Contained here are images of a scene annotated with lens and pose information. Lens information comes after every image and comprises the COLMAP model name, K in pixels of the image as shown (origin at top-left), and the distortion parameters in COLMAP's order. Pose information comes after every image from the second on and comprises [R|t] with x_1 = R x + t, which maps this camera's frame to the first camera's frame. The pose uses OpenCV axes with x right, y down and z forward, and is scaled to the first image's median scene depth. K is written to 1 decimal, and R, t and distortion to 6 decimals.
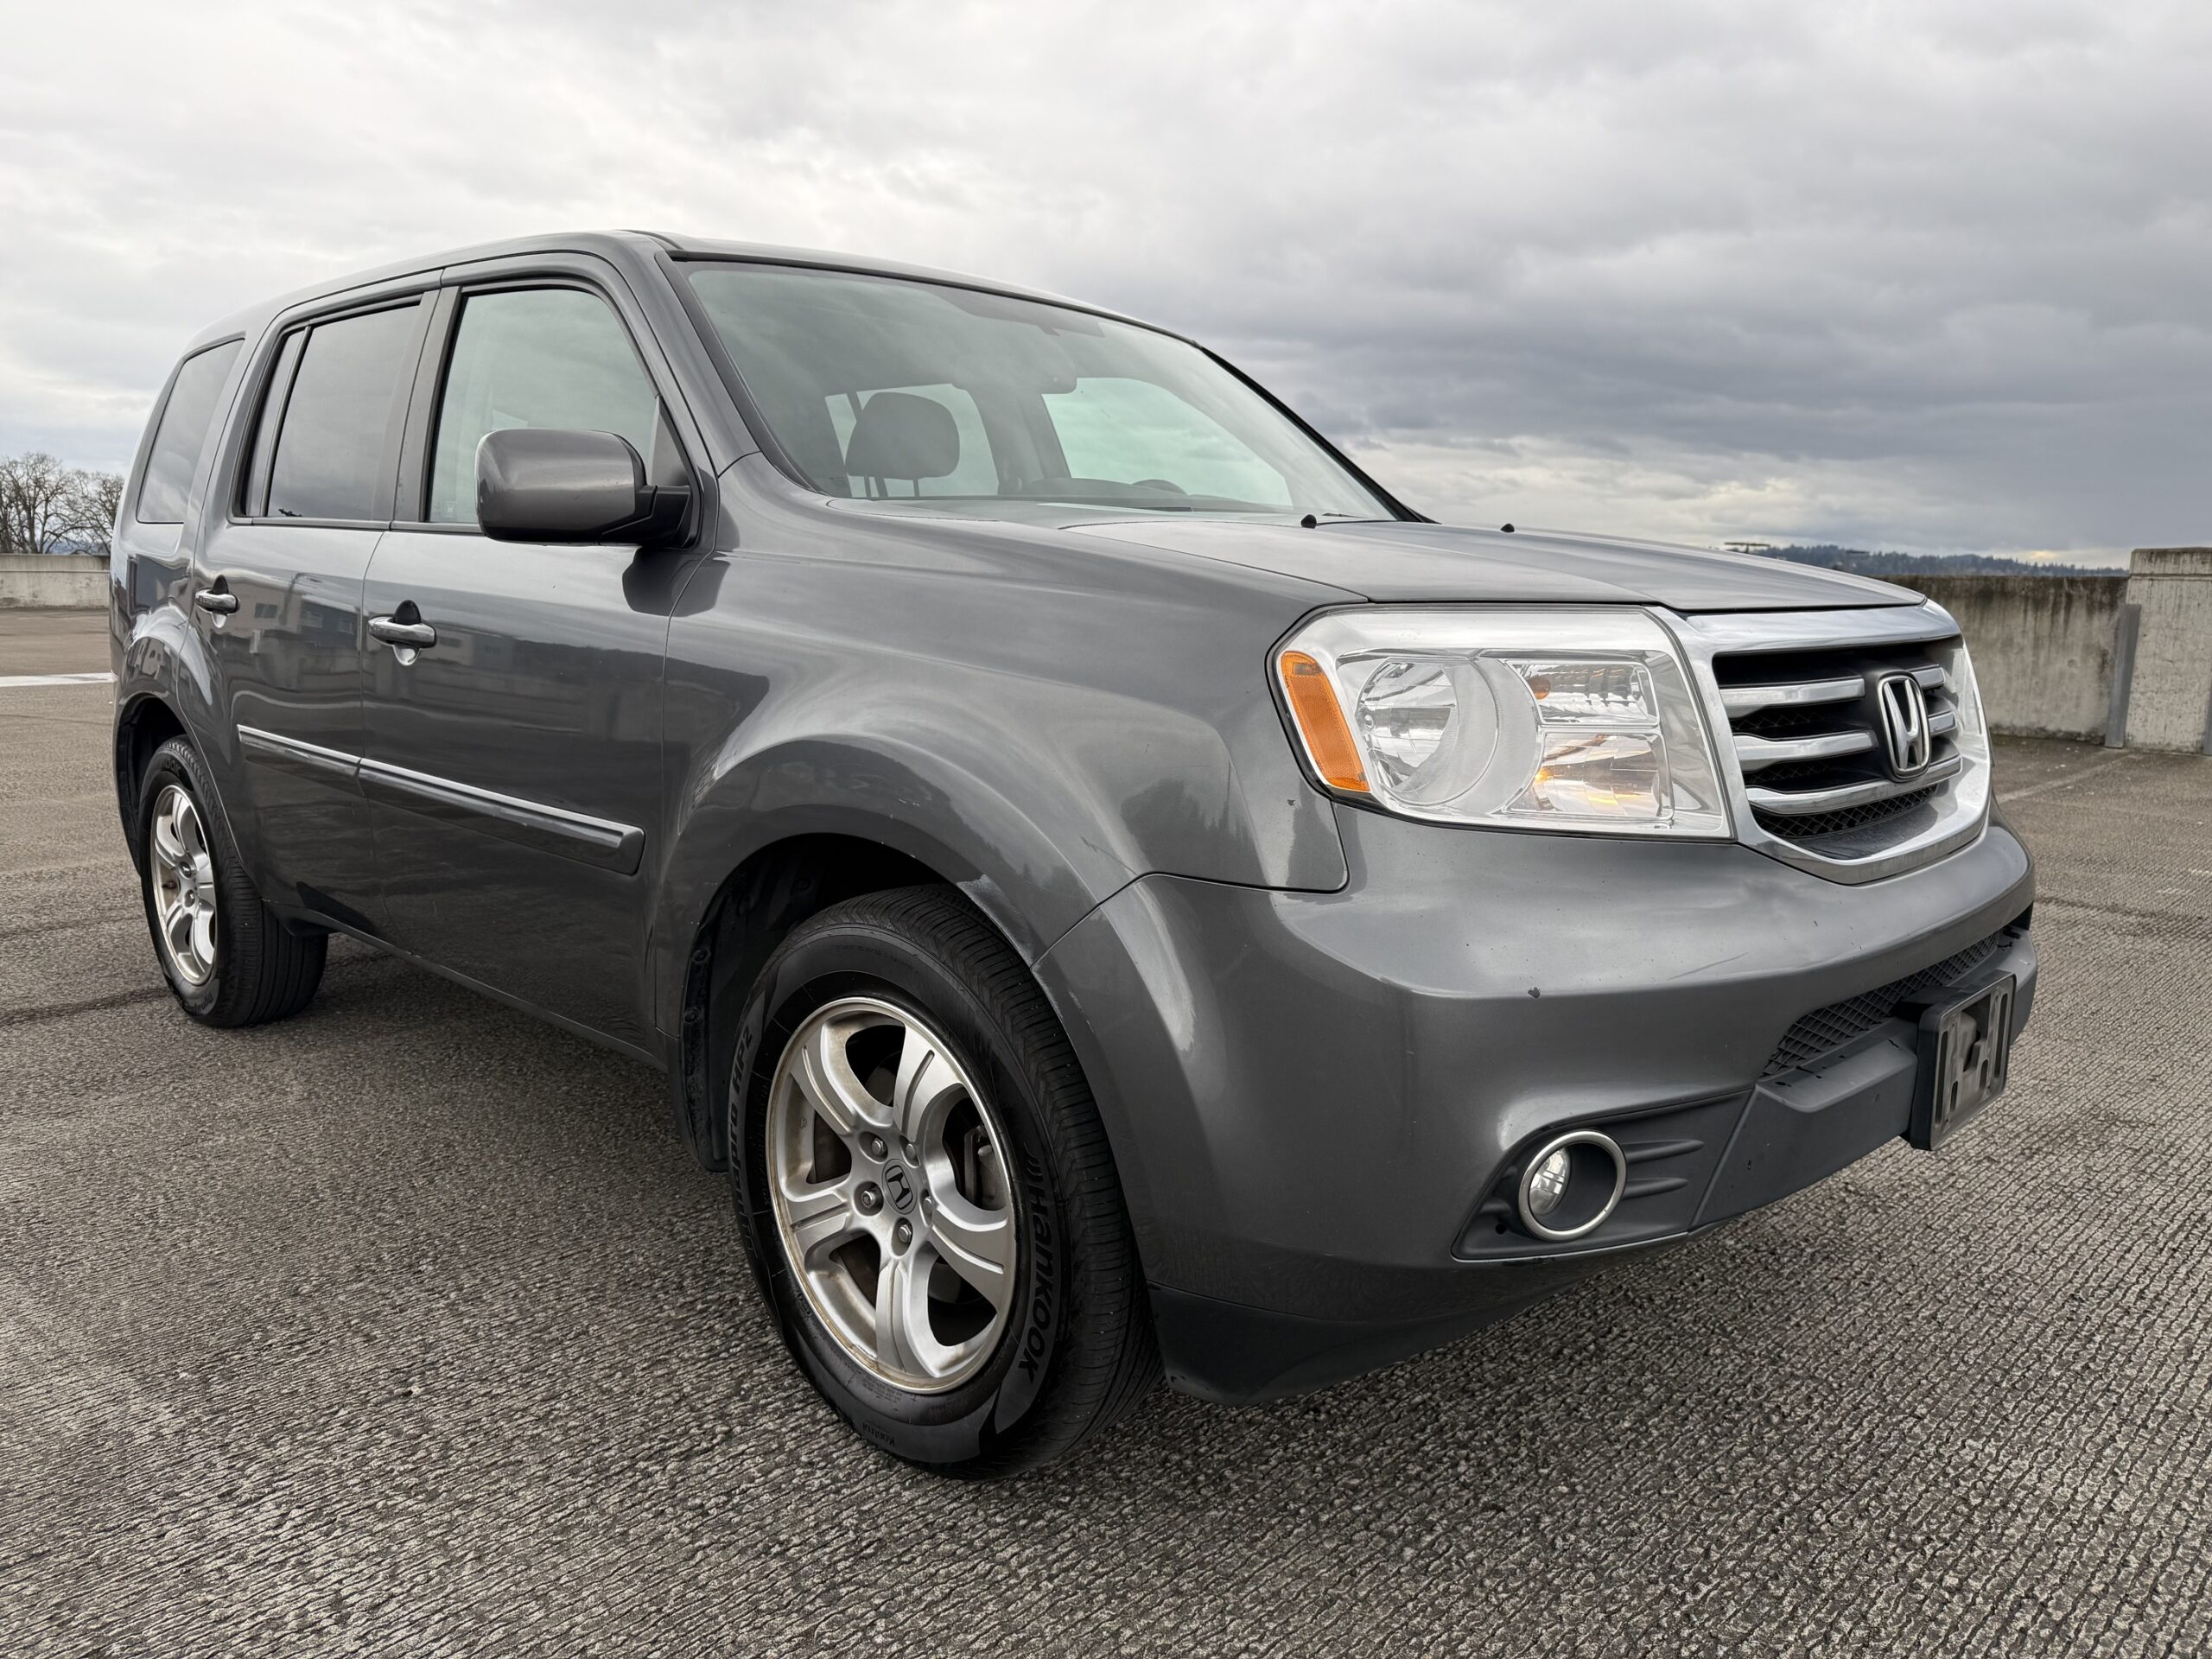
lens RADIAL K [[1597.9, 0, 1111.5], [0, 1597.9, 831.4], [0, 0, 1]] dist [0.005991, -0.024692]
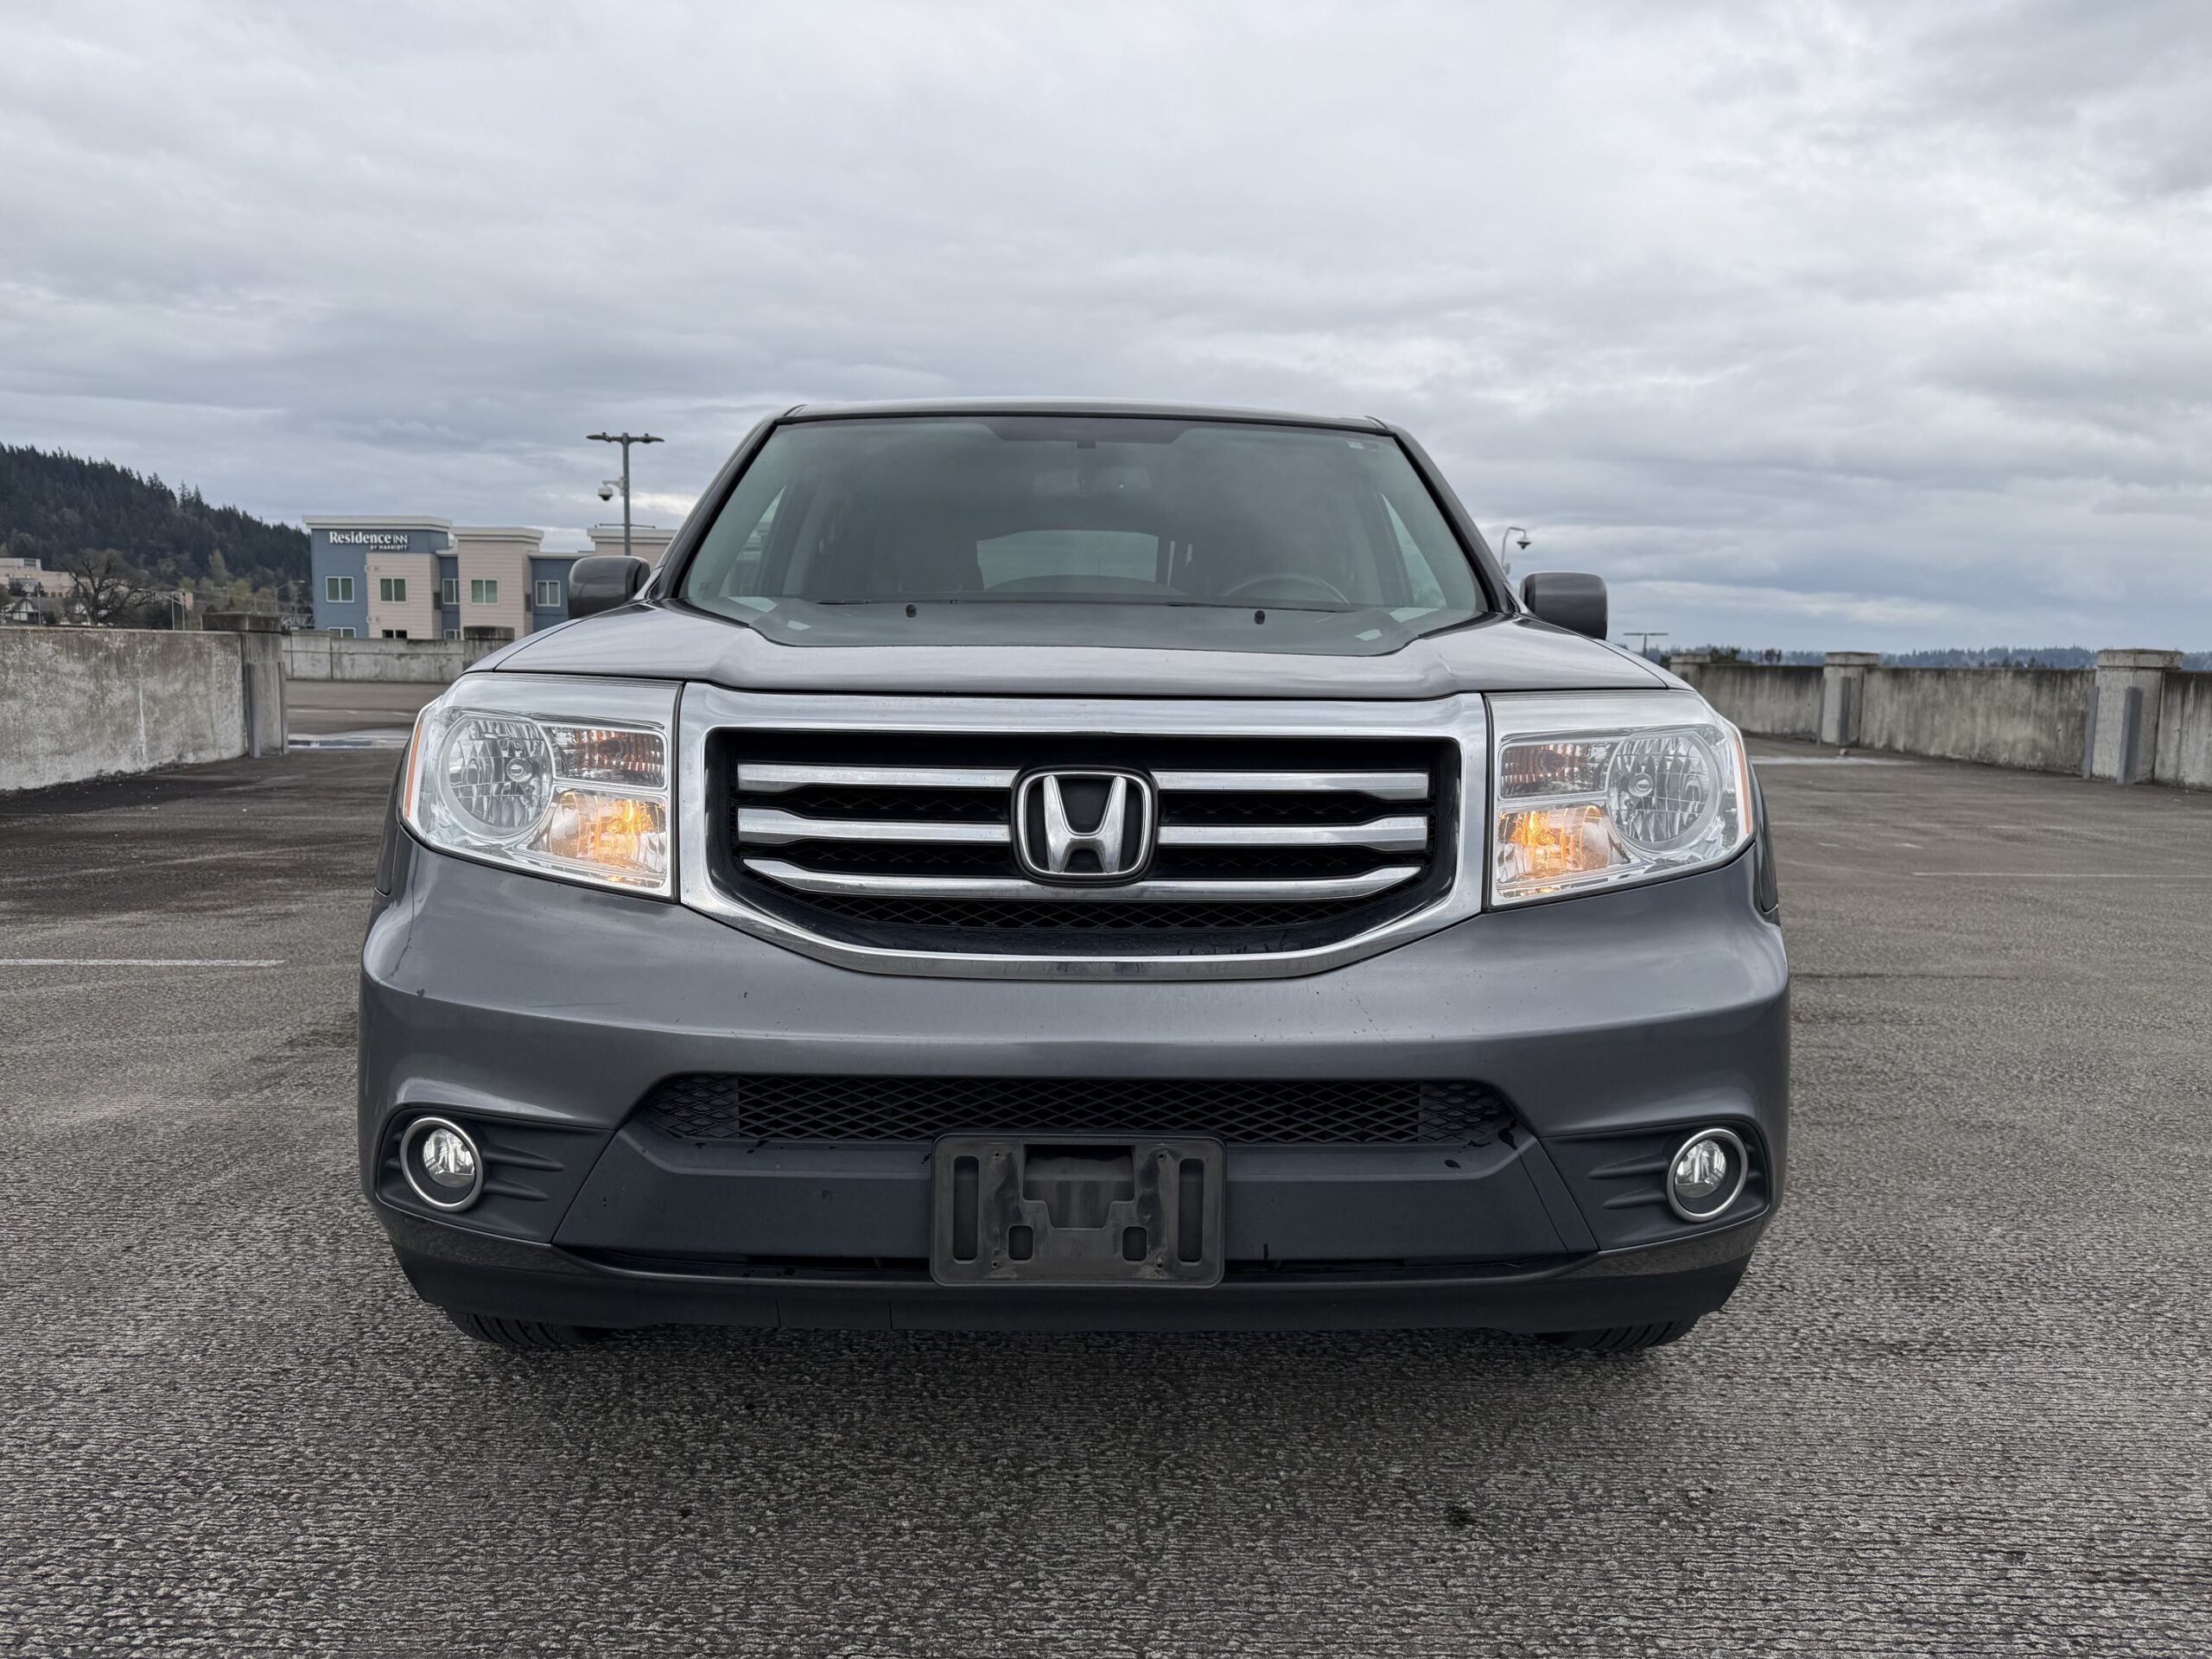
lens RADIAL K [[1597.9, 0, 1111.2], [0, 1597.9, 823.3], [0, 0, 1]] dist [0.005991, -0.024692]
pose [[0.692350, 0.070972, -0.718063, 1.197923], [-0.120789, 0.992508, -0.018365, -0.053922], [0.711380, 0.099449, 0.695736, 0.414541]]
